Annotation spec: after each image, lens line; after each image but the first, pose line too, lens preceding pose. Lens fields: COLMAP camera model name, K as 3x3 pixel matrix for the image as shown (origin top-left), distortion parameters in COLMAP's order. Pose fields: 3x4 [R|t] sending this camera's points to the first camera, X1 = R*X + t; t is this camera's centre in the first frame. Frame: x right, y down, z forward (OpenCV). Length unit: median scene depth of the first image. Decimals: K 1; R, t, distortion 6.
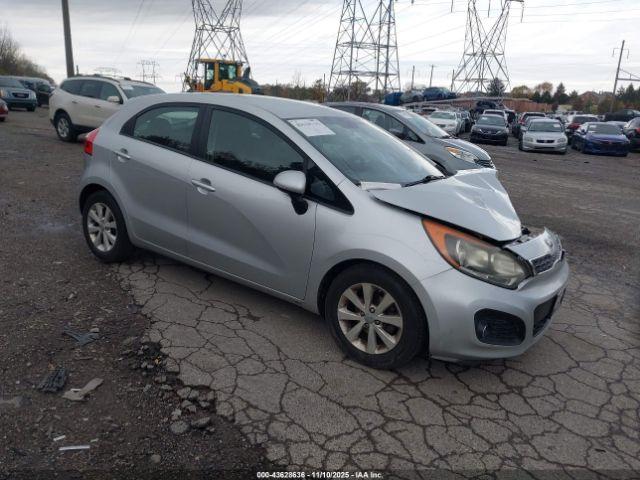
lens RADIAL K [[498.8, 0, 320.0], [0, 498.8, 240.0], [0, 0, 1]] dist [-0.004120, 0.005339]
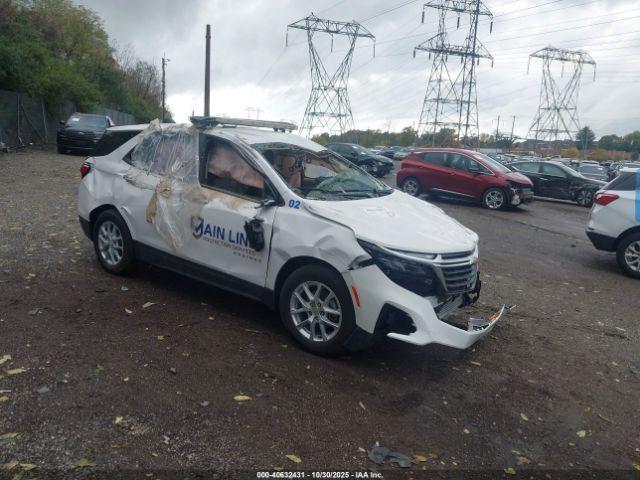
lens RADIAL K [[498.8, 0, 320.0], [0, 498.8, 240.0], [0, 0, 1]] dist [-0.004120, 0.005339]
pose [[0.985238, 0.050593, -0.163542, -0.002341], [-0.064106, 0.994856, -0.078433, 0.051979], [0.158733, 0.087759, 0.983414, -0.188836]]
